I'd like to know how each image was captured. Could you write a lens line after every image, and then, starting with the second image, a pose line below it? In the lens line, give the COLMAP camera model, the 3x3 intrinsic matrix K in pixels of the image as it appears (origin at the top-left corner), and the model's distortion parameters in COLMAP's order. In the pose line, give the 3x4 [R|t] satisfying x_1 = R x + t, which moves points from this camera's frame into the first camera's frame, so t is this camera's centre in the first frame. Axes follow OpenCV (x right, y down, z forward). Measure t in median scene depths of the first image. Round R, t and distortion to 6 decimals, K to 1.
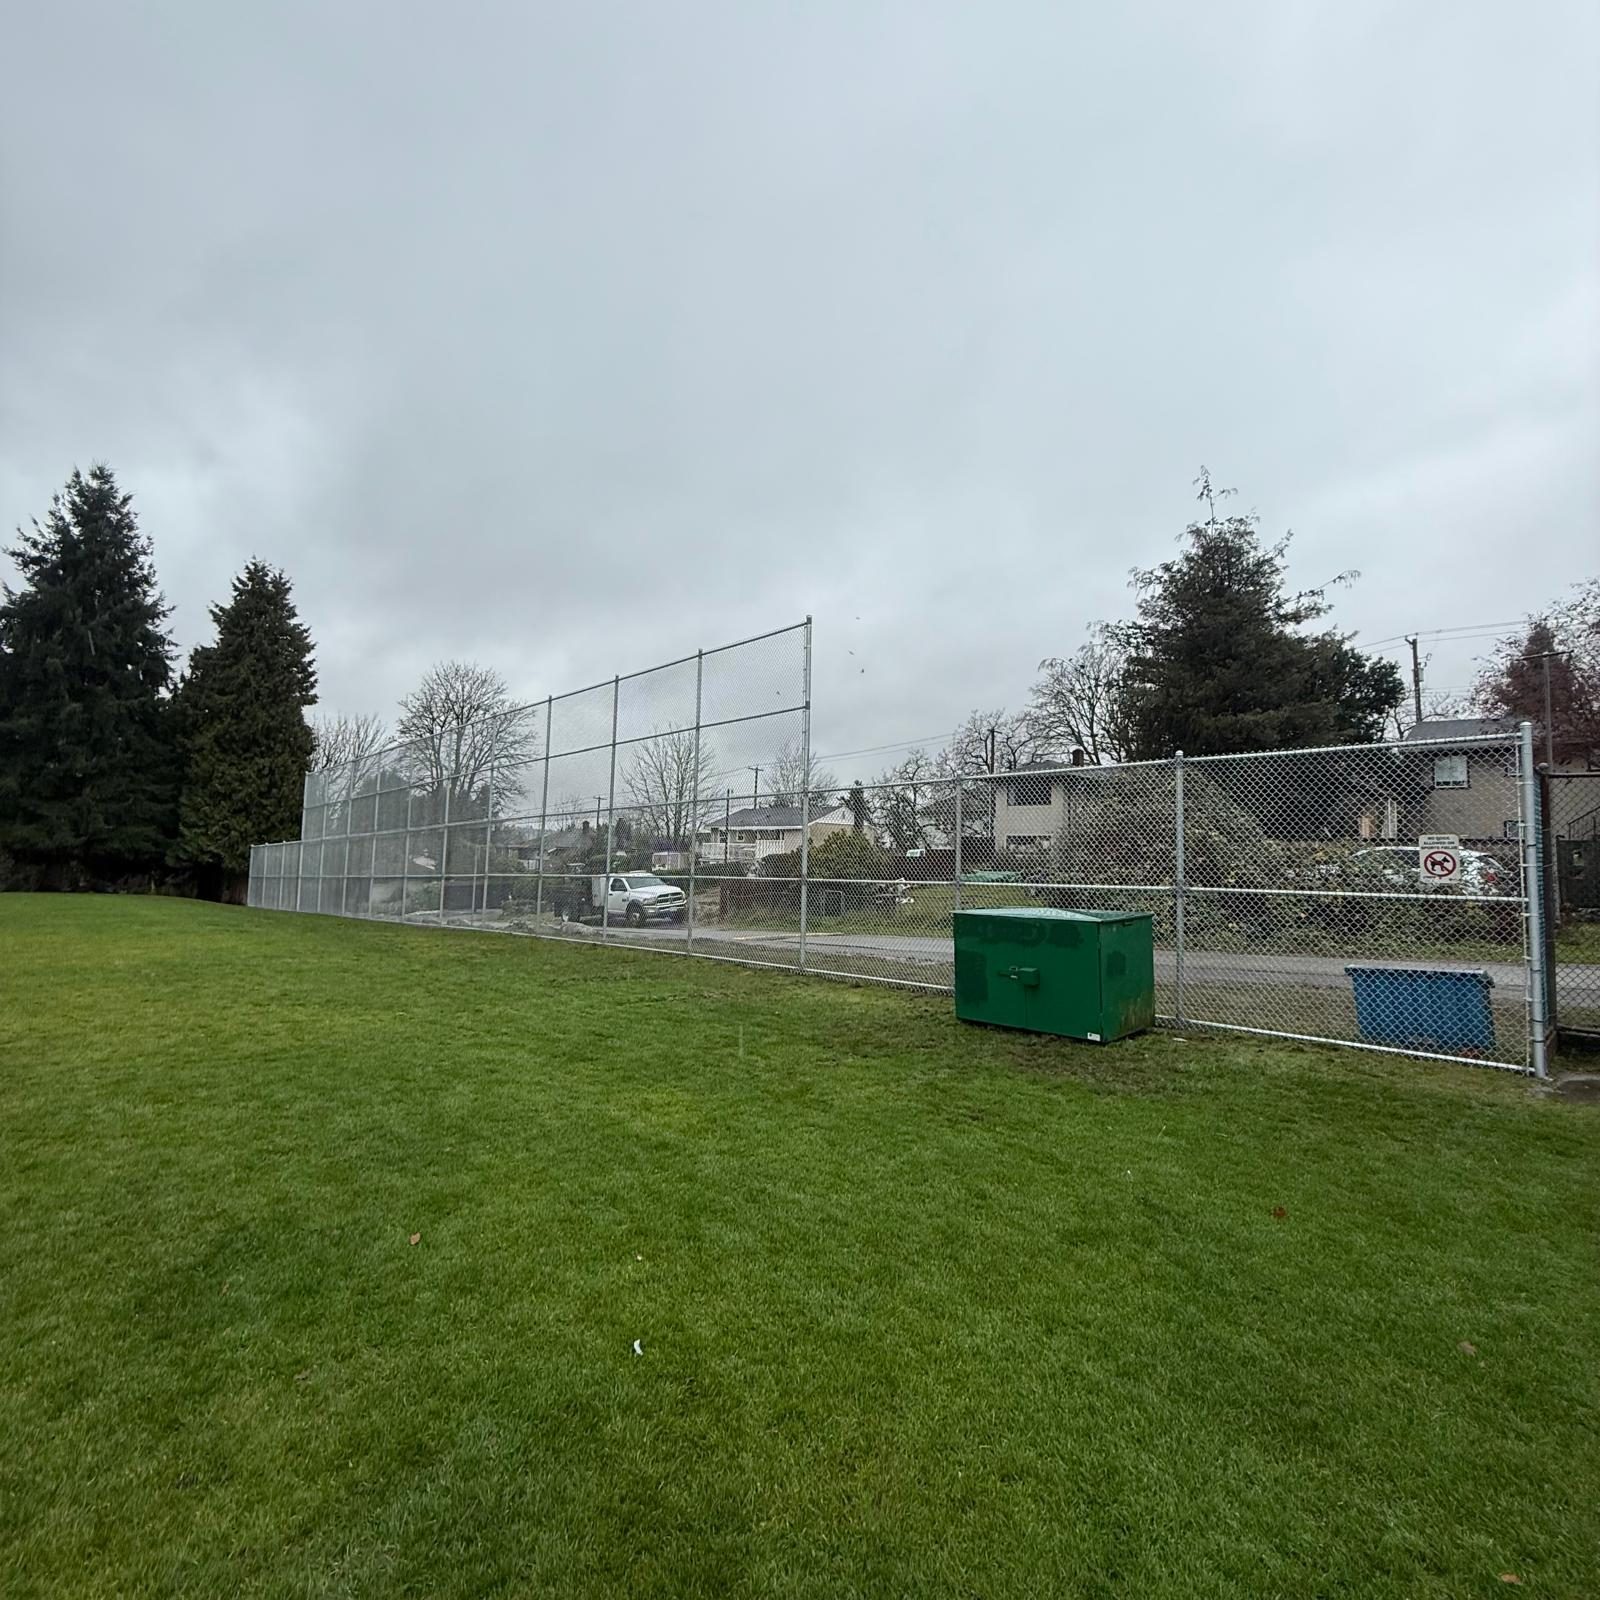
lens RADIAL K [[826.5, 0, 800.0], [0, 826.5, 800.0], [0, 0, 1]] dist [-0.001929, -0.000304]
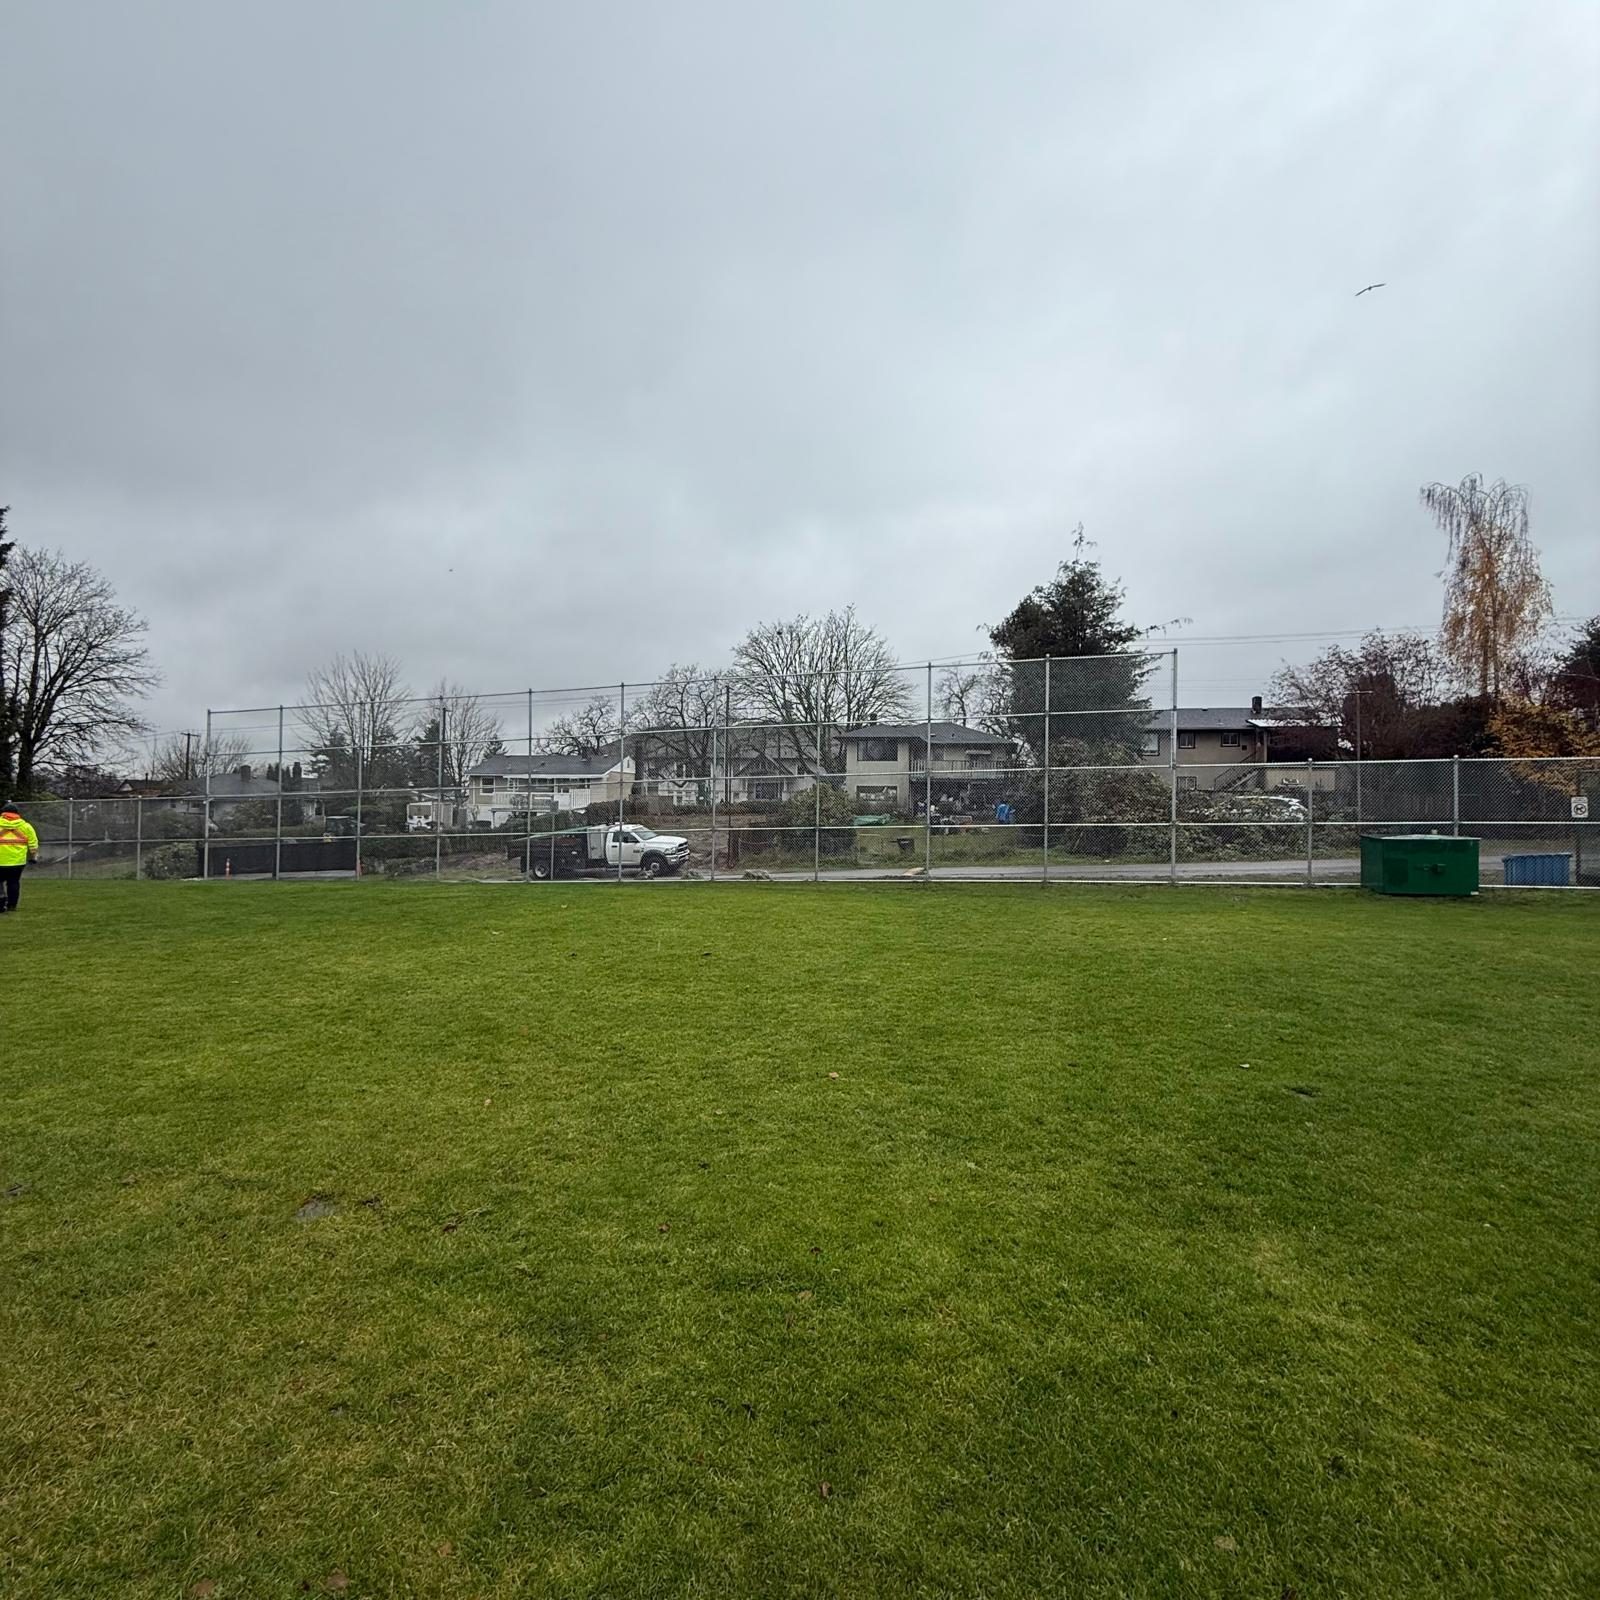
lens RADIAL K [[826.5, 0, 800.0], [0, 826.5, 800.0], [0, 0, 1]] dist [-0.001929, -0.000304]
pose [[0.858510, -0.010572, 0.512688, -0.564438], [-0.023771, 0.997892, 0.060381, -0.009073], [-0.512246, -0.064025, 0.856449, 0.018893]]
